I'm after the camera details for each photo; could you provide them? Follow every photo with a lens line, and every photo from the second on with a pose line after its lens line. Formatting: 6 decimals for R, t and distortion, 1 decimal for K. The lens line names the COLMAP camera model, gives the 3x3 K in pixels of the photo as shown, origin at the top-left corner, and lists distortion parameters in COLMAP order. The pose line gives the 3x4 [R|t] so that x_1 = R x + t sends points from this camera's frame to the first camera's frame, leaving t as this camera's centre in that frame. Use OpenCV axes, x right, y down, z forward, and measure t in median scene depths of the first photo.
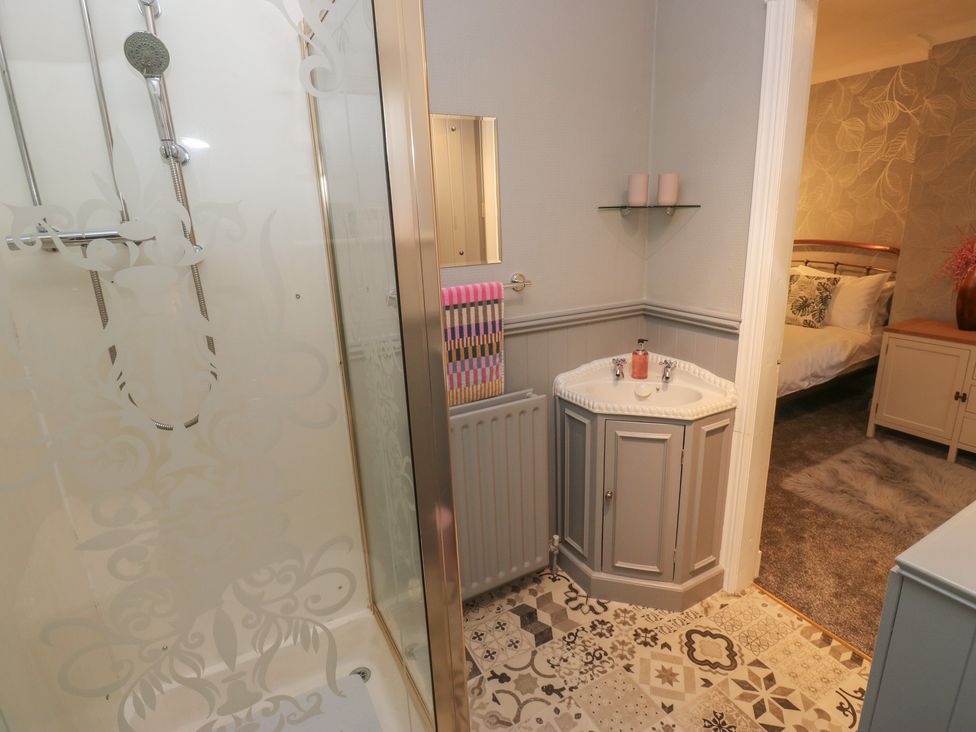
lens RADIAL K [[509.7, 0, 492.7], [0, 509.7, 363.5], [0, 0, 1]] dist [-0.005982, -0.009740]
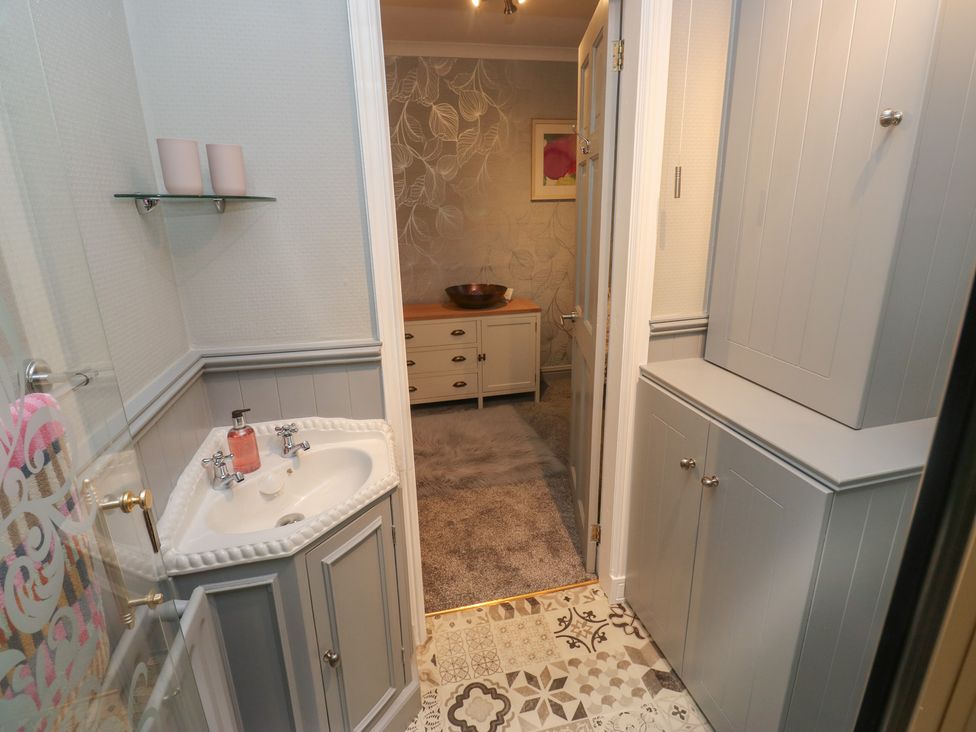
lens RADIAL K [[509.7, 0, 493.3], [0, 509.7, 364.2], [0, 0, 1]] dist [-0.005982, -0.009740]
pose [[0.256615, -0.260937, 0.930624, -0.198038], [0.275172, 0.942743, 0.188458, -0.137962], [-0.926515, 0.207721, 0.313724, 0.522390]]
